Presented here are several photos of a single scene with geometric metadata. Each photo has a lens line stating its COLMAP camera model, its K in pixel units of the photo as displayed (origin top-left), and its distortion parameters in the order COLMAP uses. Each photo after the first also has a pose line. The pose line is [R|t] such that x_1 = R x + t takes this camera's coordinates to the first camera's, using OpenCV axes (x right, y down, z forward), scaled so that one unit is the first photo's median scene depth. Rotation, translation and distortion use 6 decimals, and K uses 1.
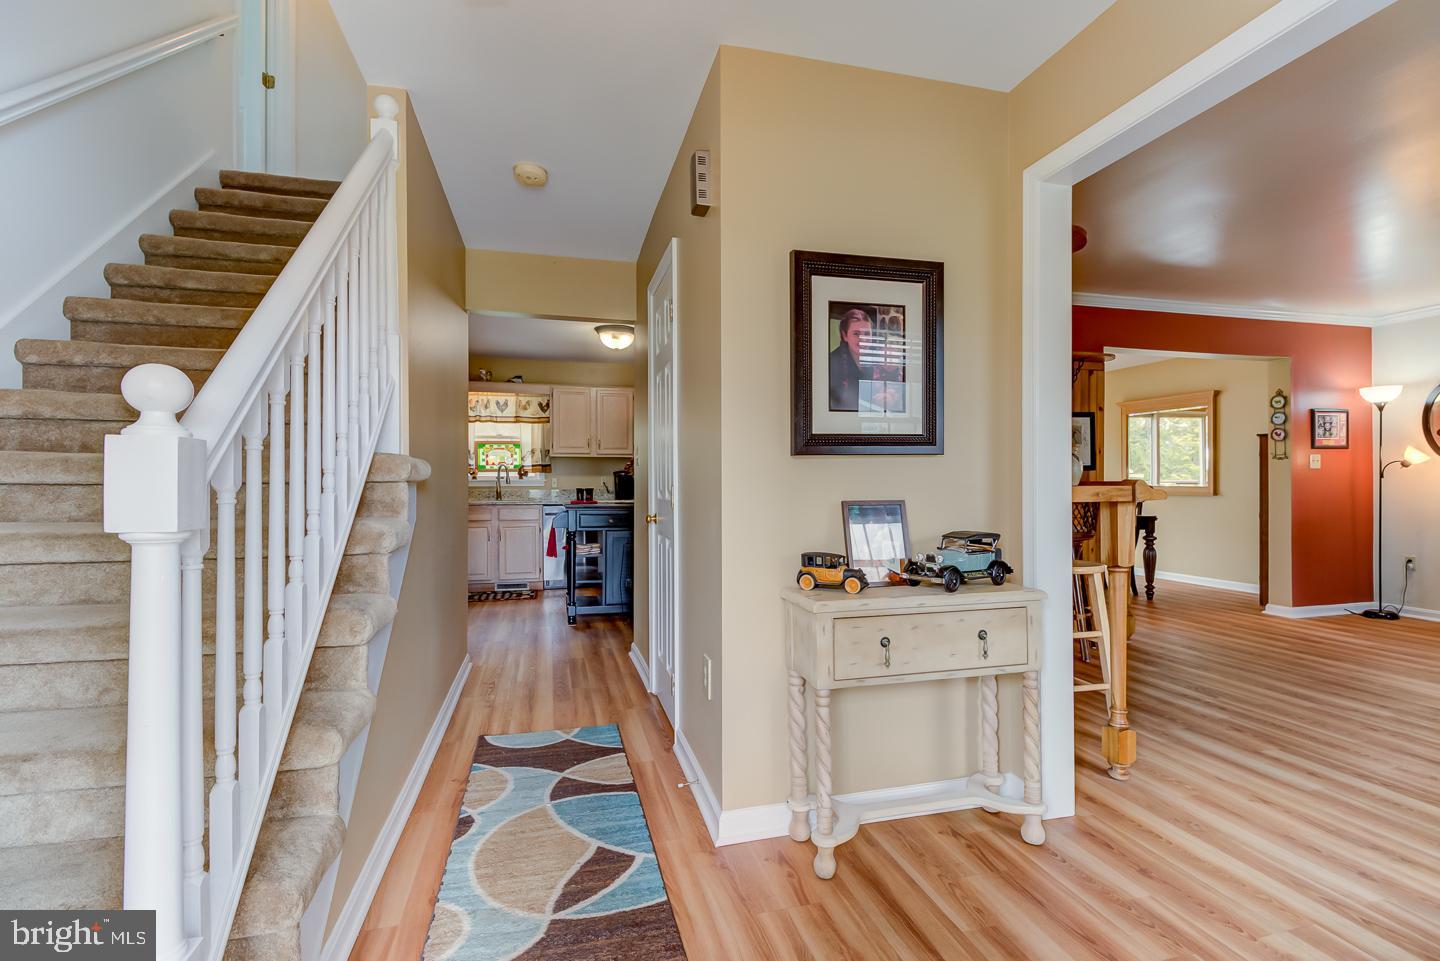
lens RADIAL K [[684.9, 0, 720.0], [0, 684.9, 480.5], [0, 0, 1]] dist [-0.002987, -0.001409]
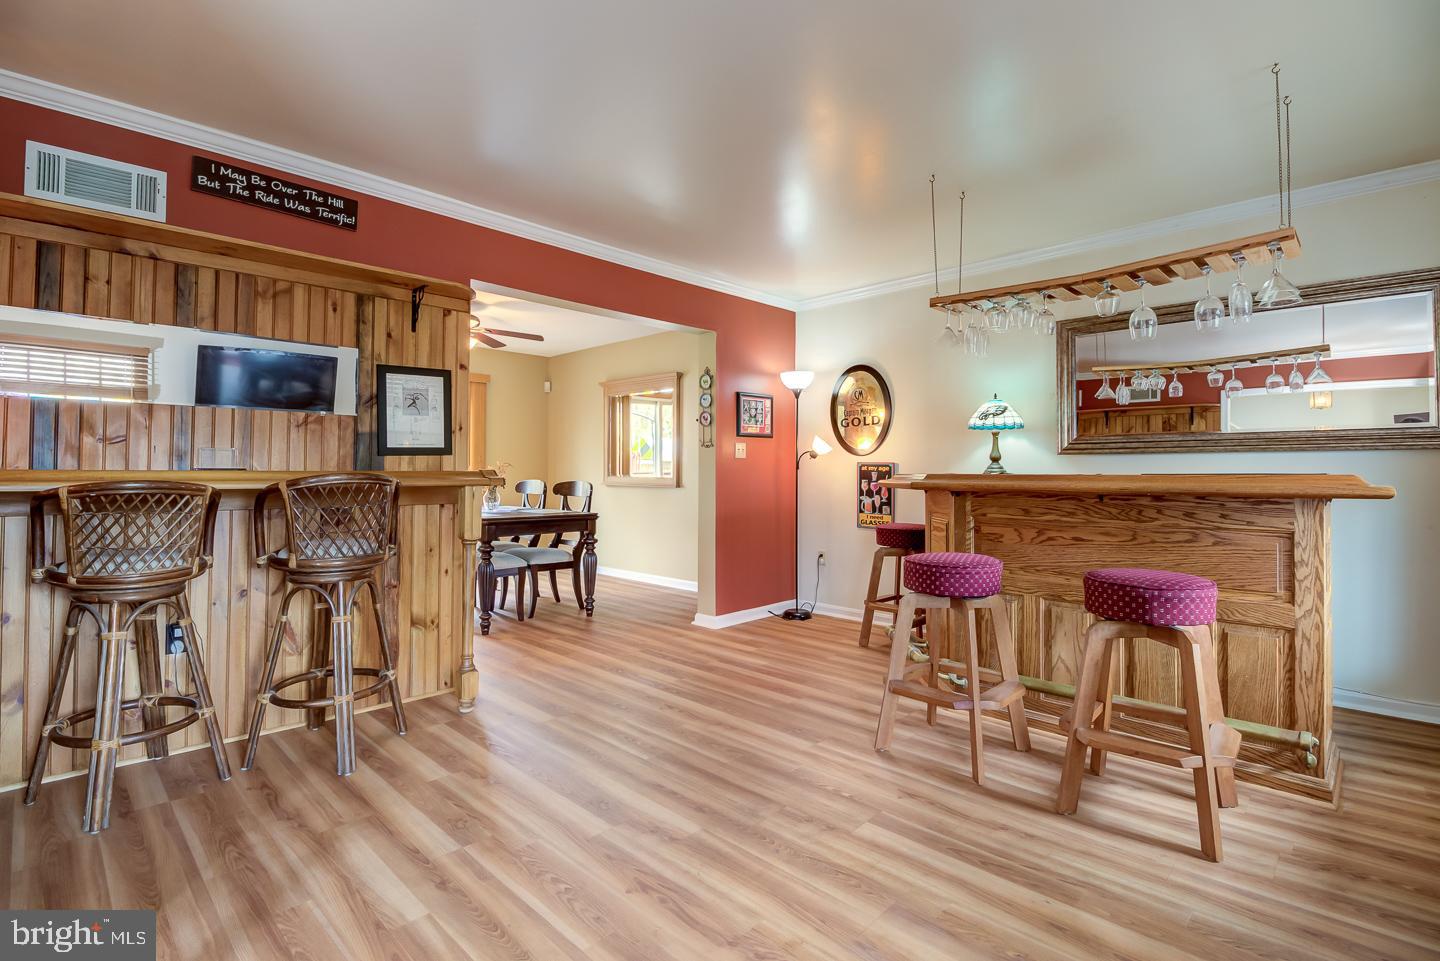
lens RADIAL K [[679.0, 0, 720.4], [0, 679.0, 460.3], [0, 0, 1]] dist [-0.001200, -0.000271]
pose [[0.855130, 0.015124, 0.518192, 0.845999], [-0.008234, 0.999845, -0.015593, -0.001647], [-0.518348, 0.009067, 0.855122, 0.546050]]
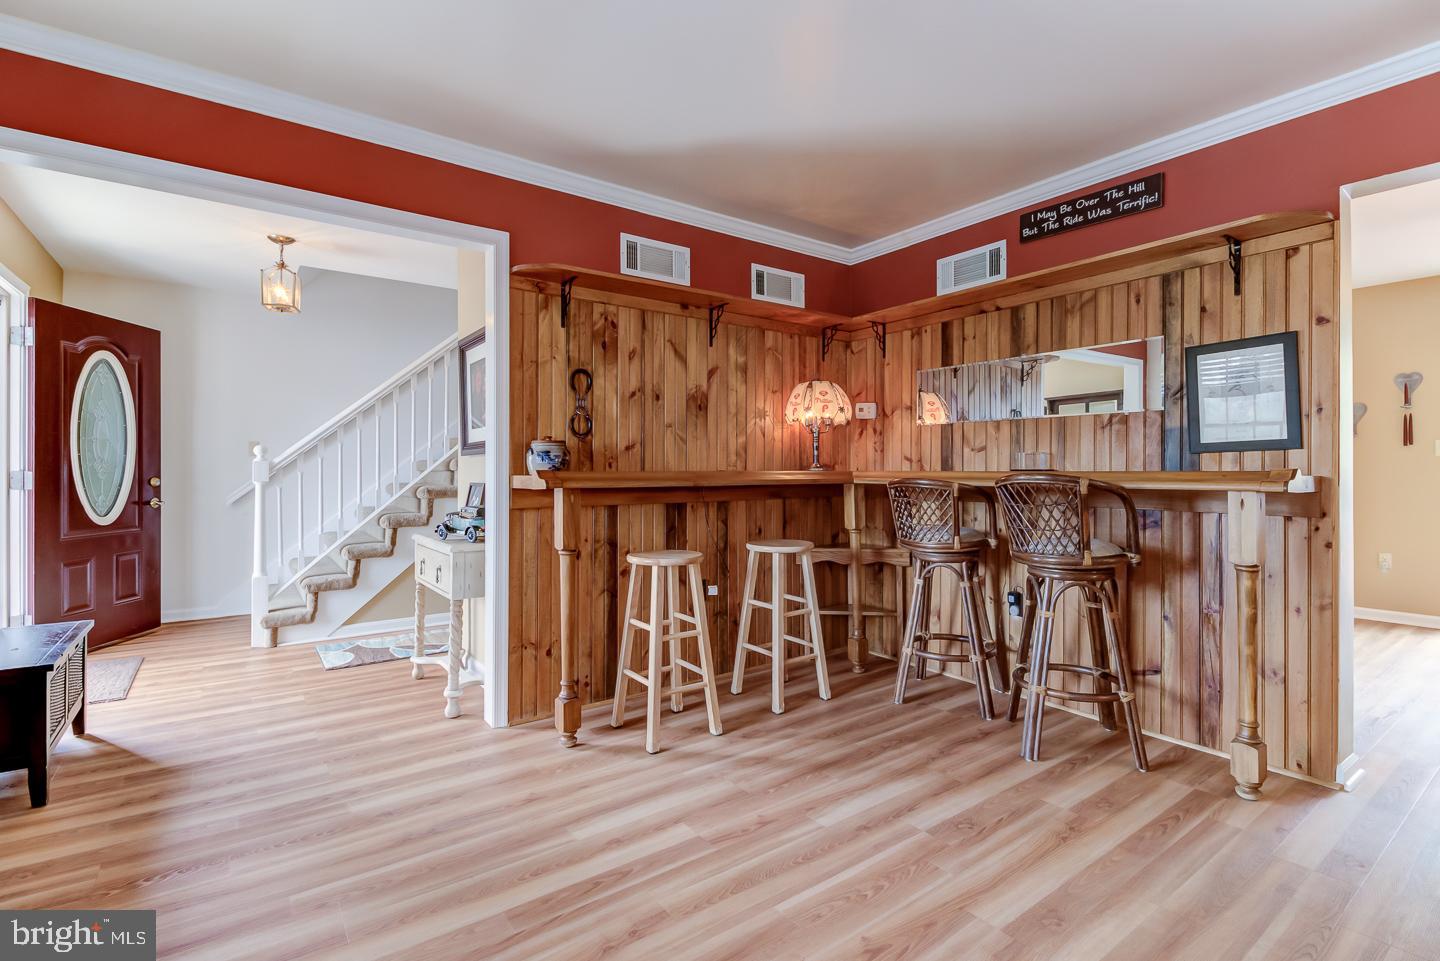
lens RADIAL K [[659.2, 0, 685.9], [0, 659.2, 466.2], [0, 0, 1]] dist [-0.004435, -0.001251]
pose [[0.346885, -0.002824, -0.937904, 1.662592], [0.002043, 0.999995, -0.002256, -0.003768], [0.937906, -0.001133, 0.346889, 0.835263]]
